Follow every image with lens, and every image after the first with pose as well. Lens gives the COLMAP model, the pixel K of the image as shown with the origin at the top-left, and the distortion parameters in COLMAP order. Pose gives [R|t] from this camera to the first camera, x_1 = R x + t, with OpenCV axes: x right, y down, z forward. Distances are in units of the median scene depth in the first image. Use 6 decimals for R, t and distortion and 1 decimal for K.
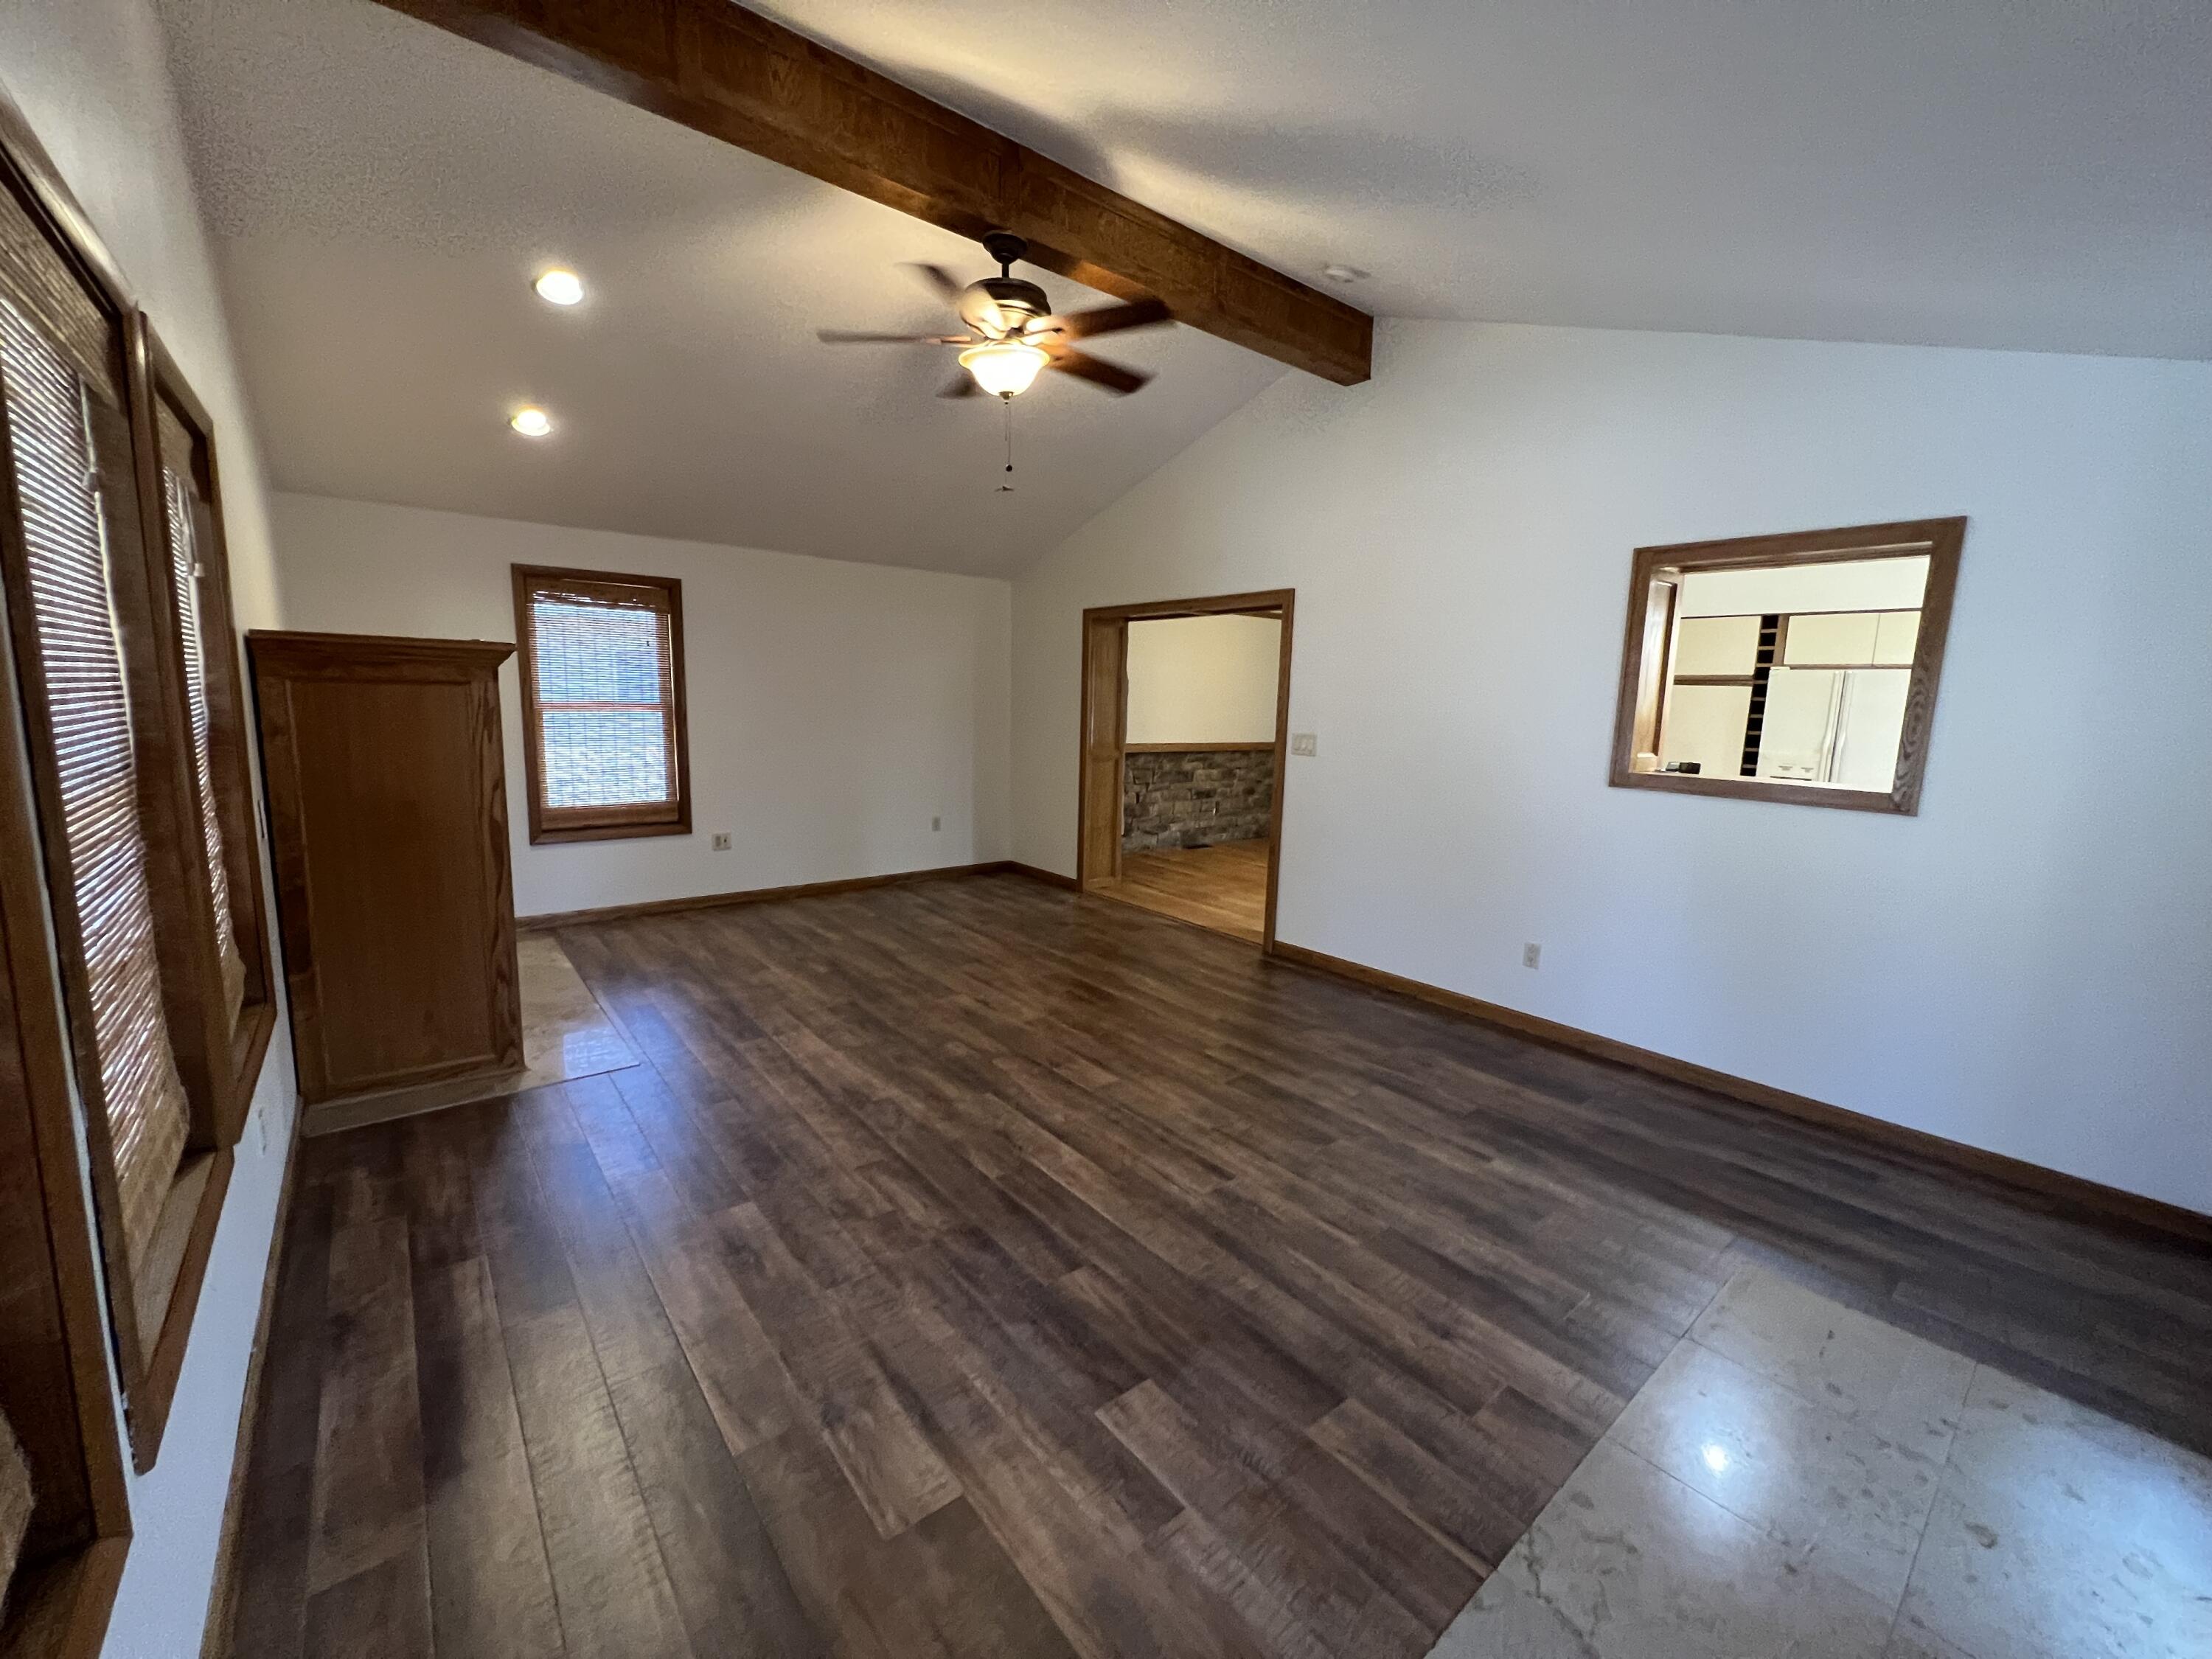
lens RADIAL K [[887.0, 0, 1102.0], [0, 887.0, 824.1], [0, 0, 1]] dist [-0.002455, 0.000351]
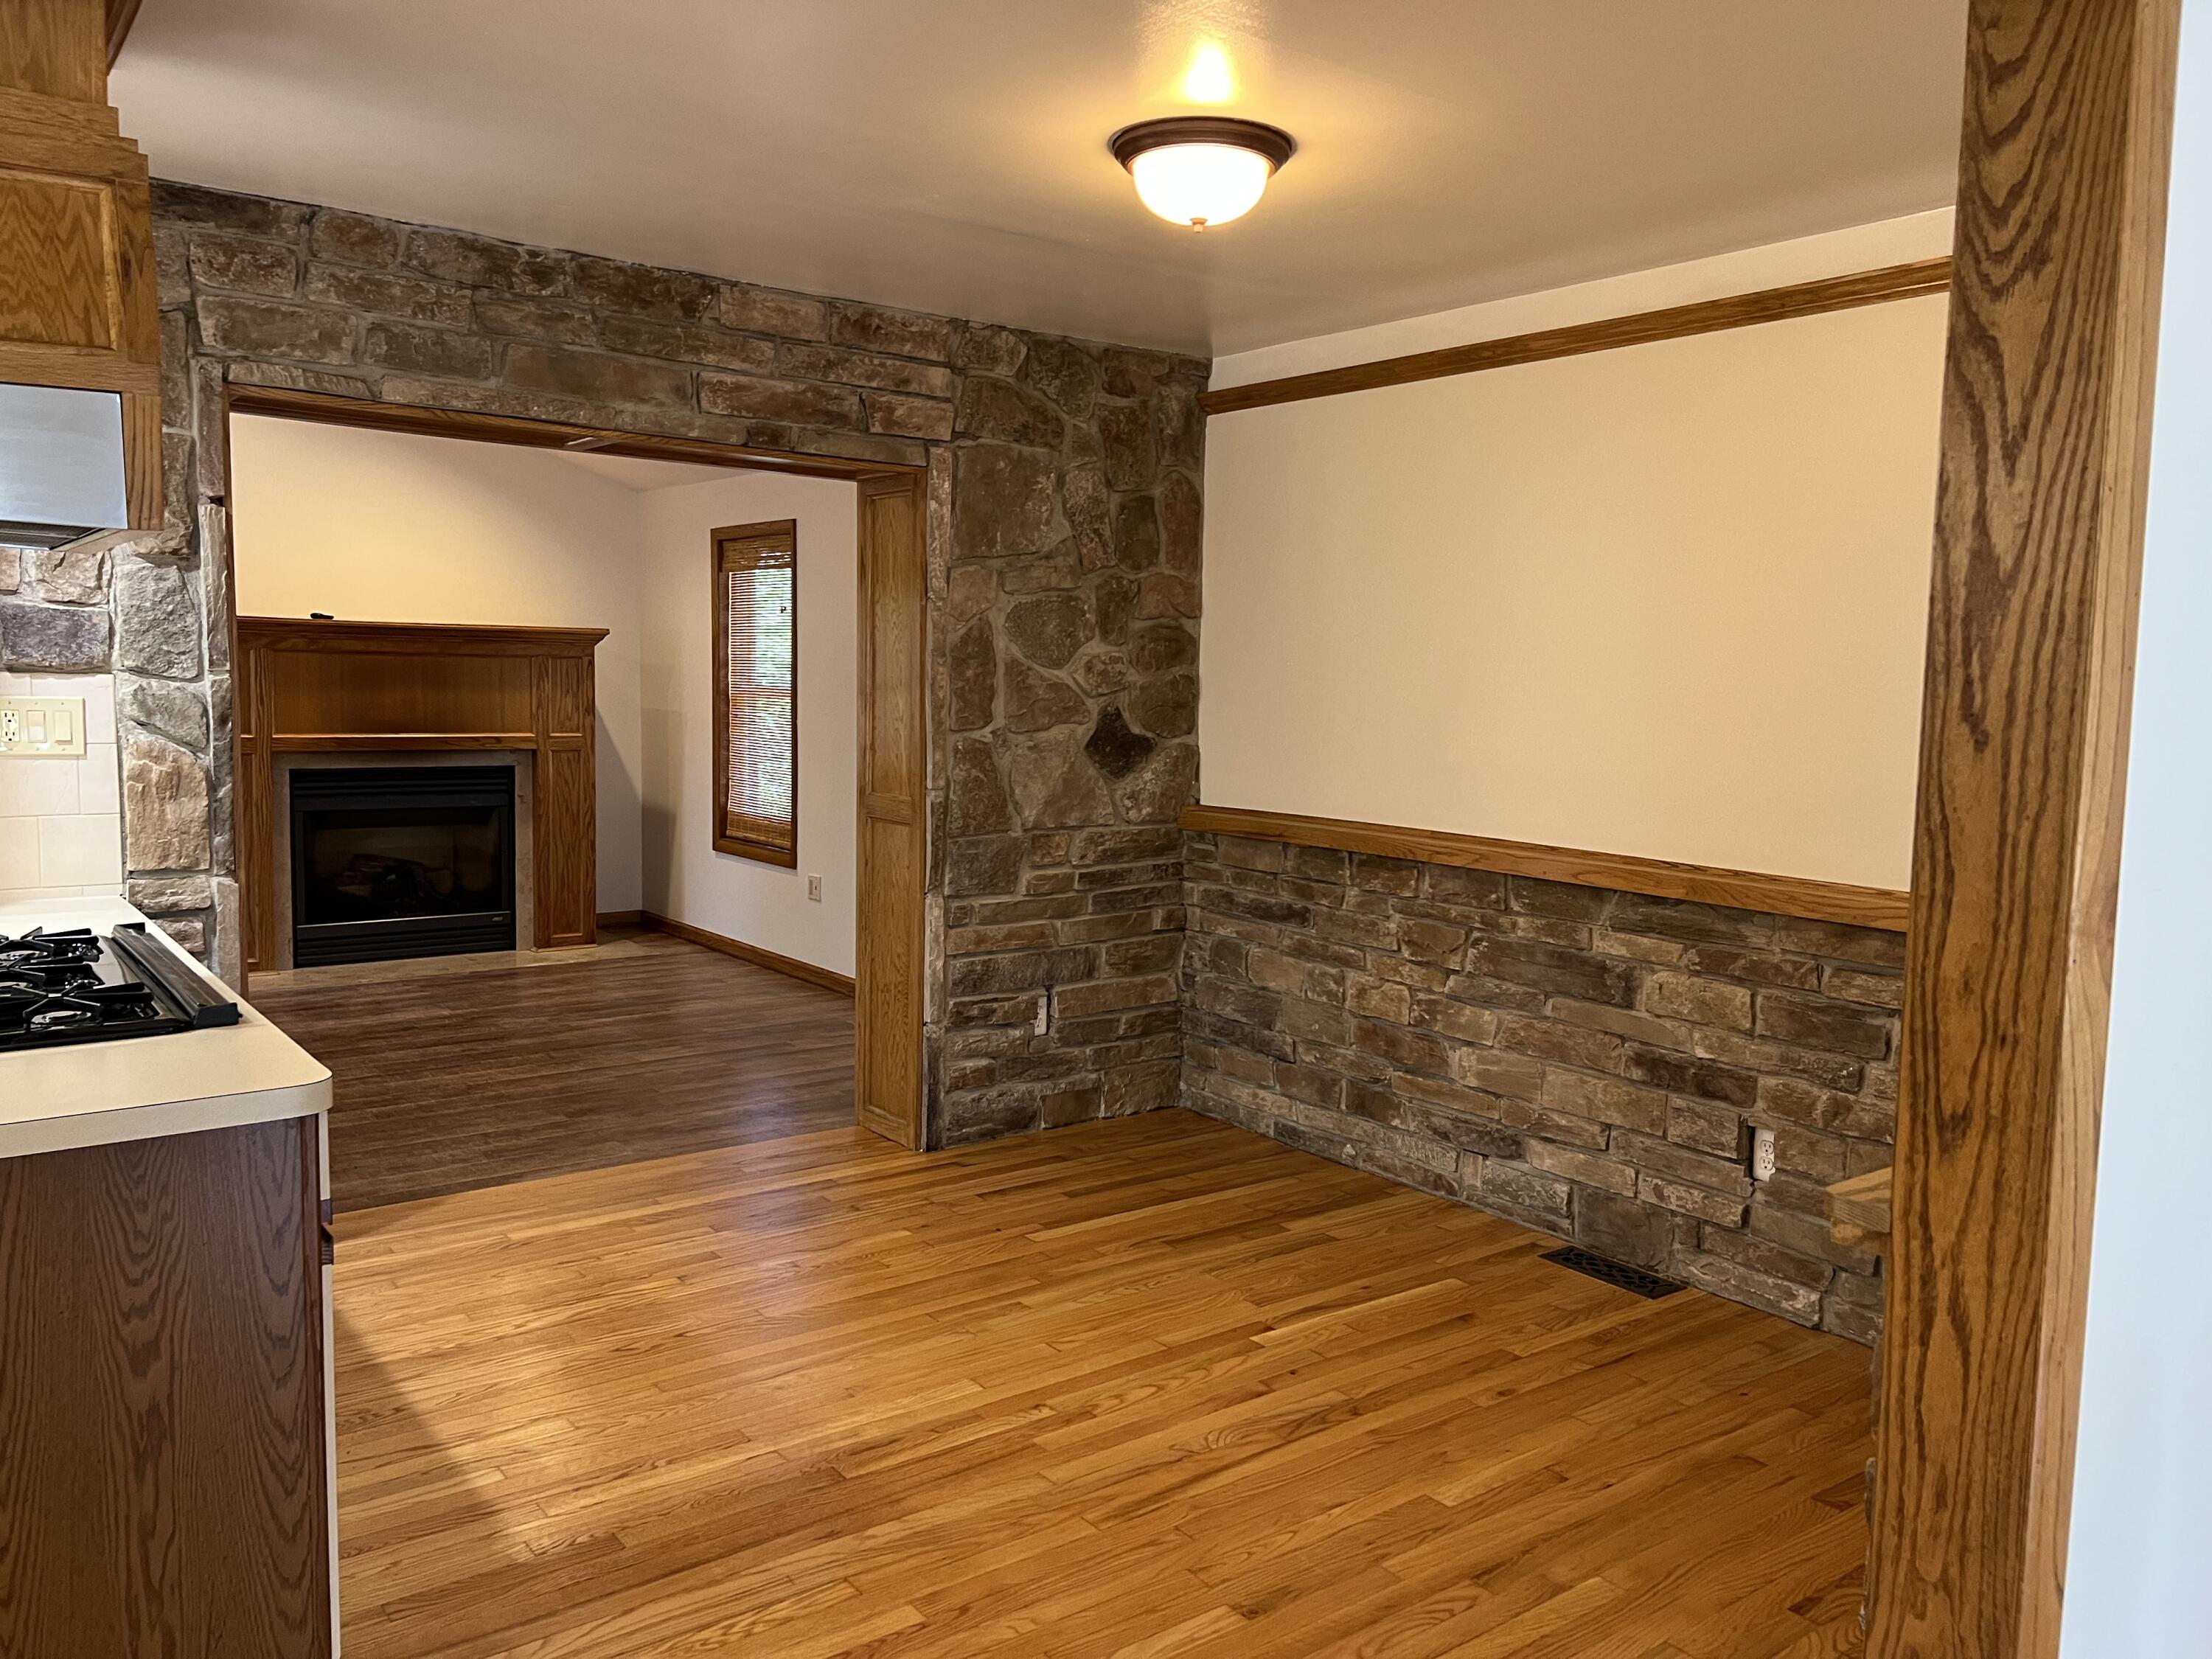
lens RADIAL K [[1655.1, 0, 1117.9], [0, 1655.1, 830.4], [0, 0, 1]] dist [0.106492, -0.148771]
pose [[-0.030642, 0.065504, -0.997382, 1.313278], [-0.171980, 0.982623, 0.069819, -0.240998], [0.984624, 0.173669, -0.018844, 1.928830]]
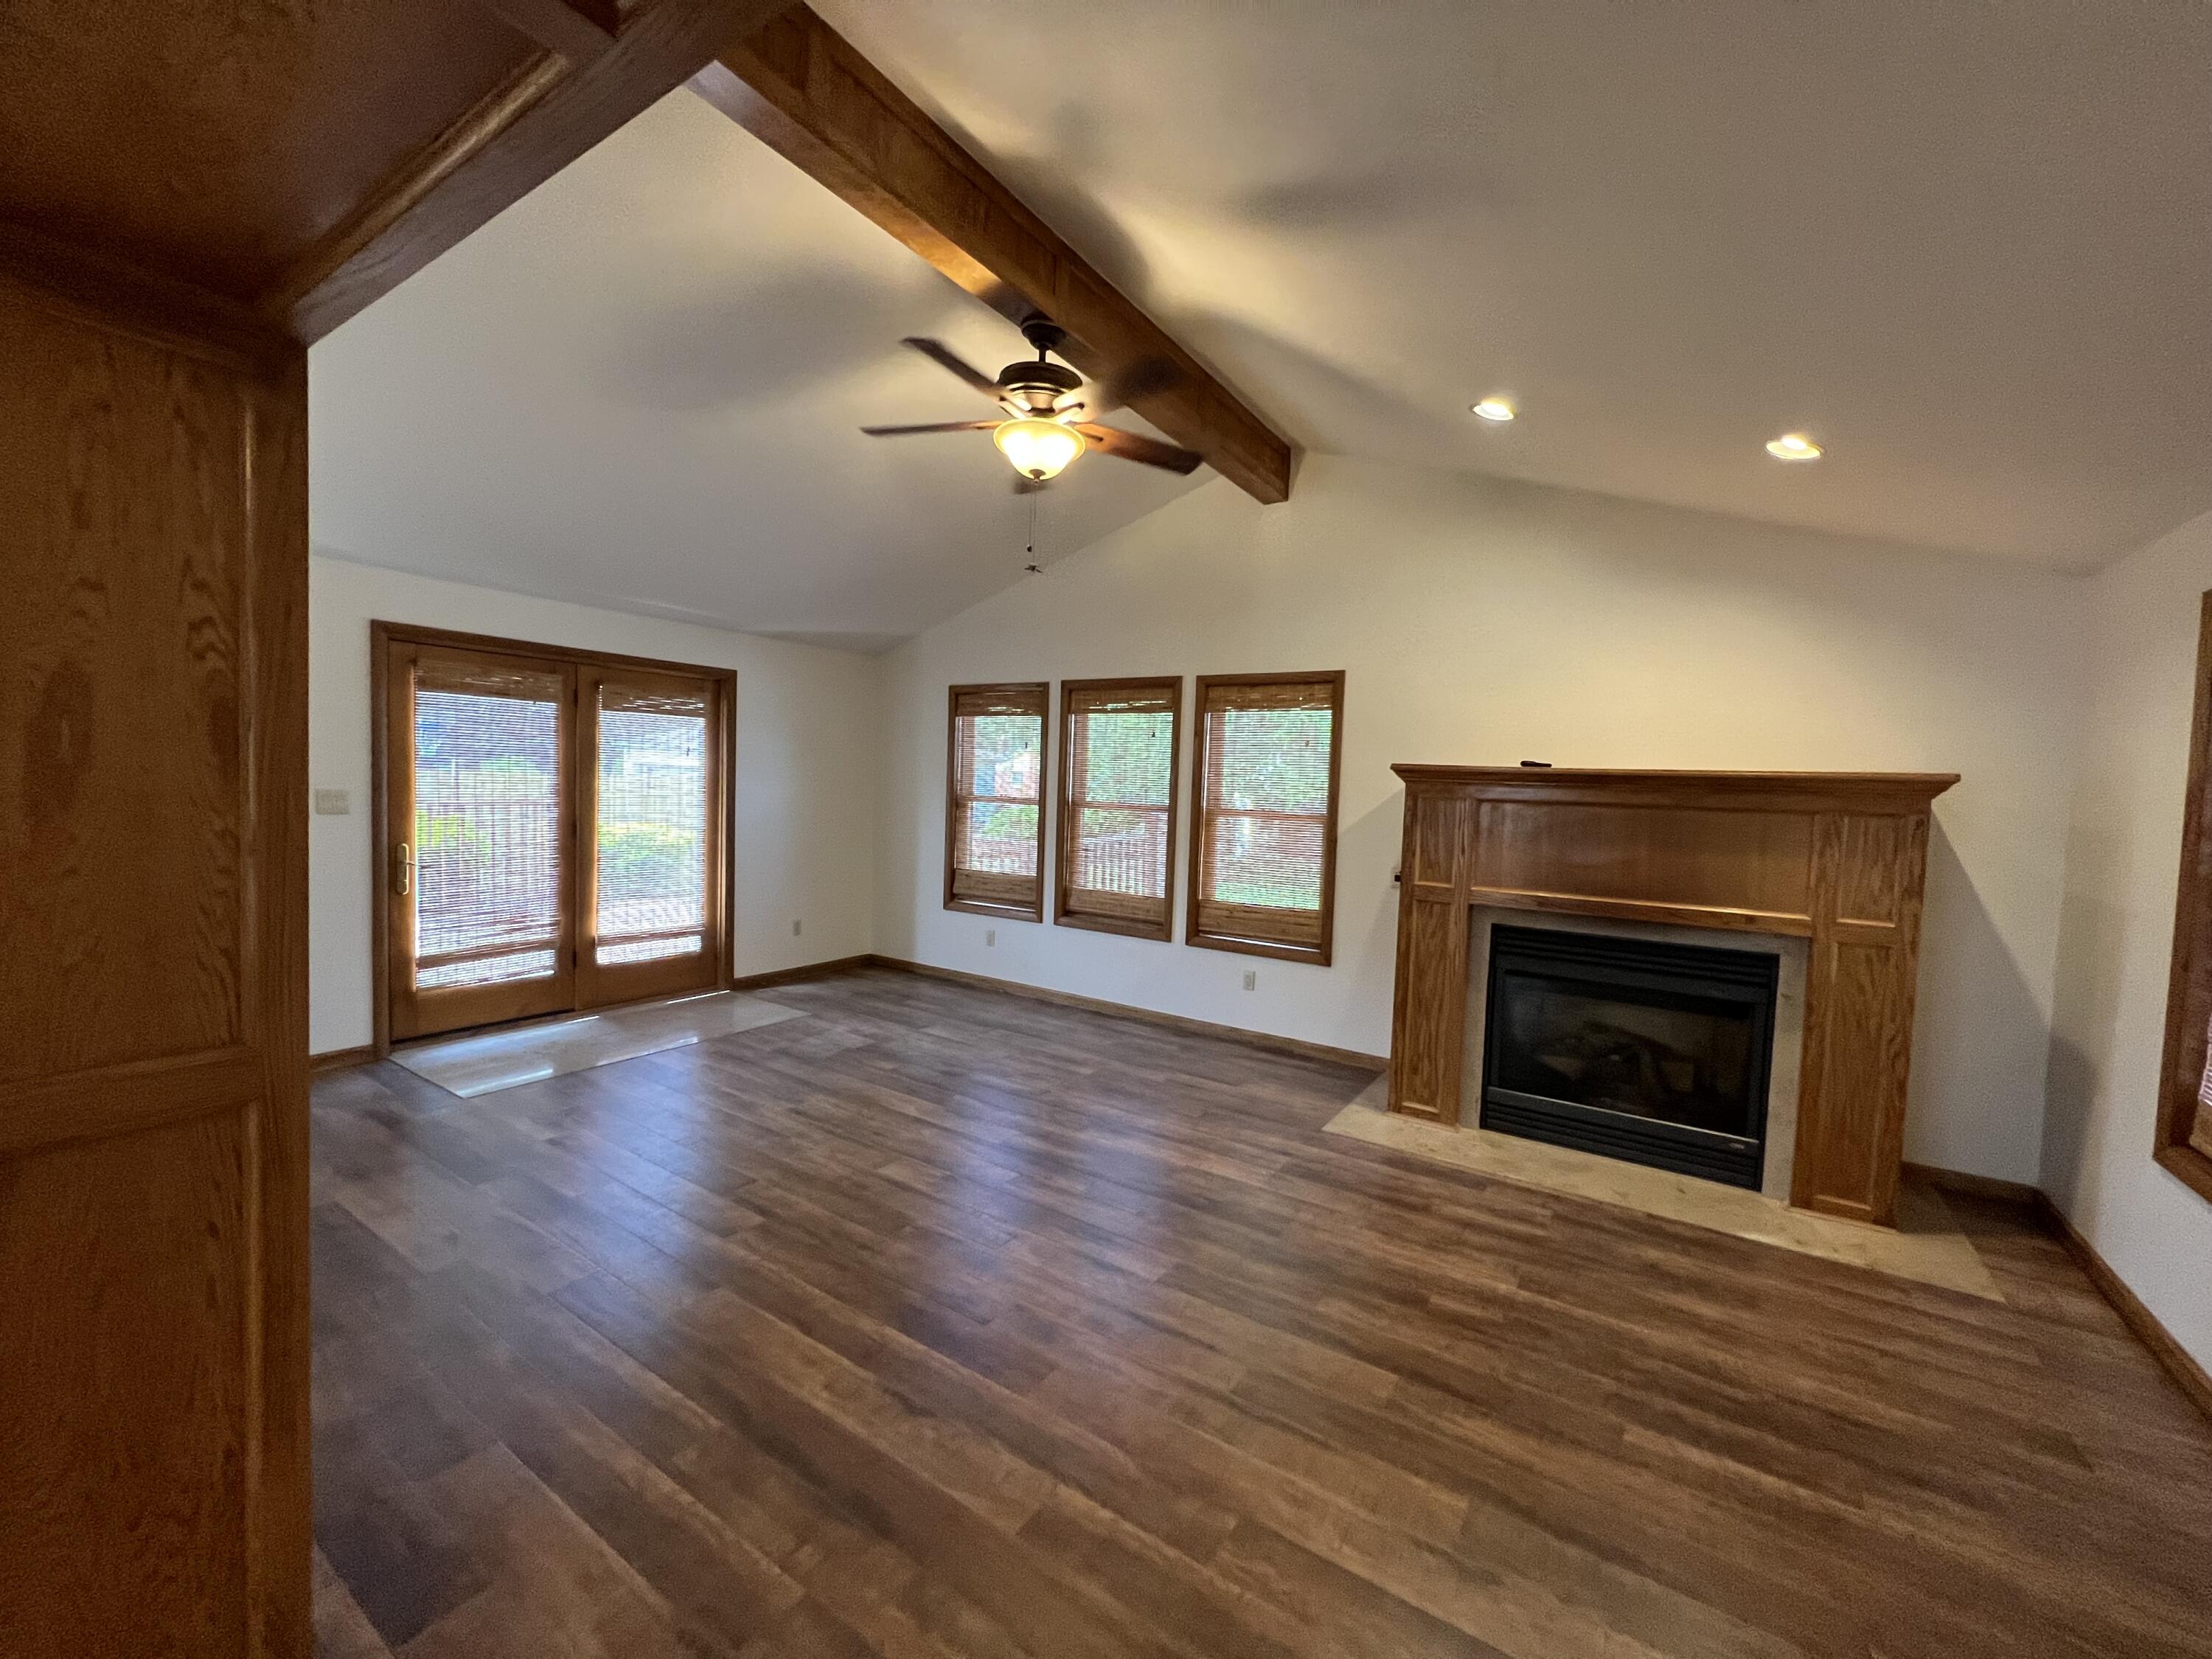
lens RADIAL K [[887.0, 0, 1102.0], [0, 887.0, 824.1], [0, 0, 1]] dist [-0.002455, 0.000351]
pose [[-0.953959, -0.049989, -0.295742, 0.079663], [-0.106740, 0.978044, 0.178987, -0.247685], [0.280301, 0.202314, -0.938350, 1.711232]]
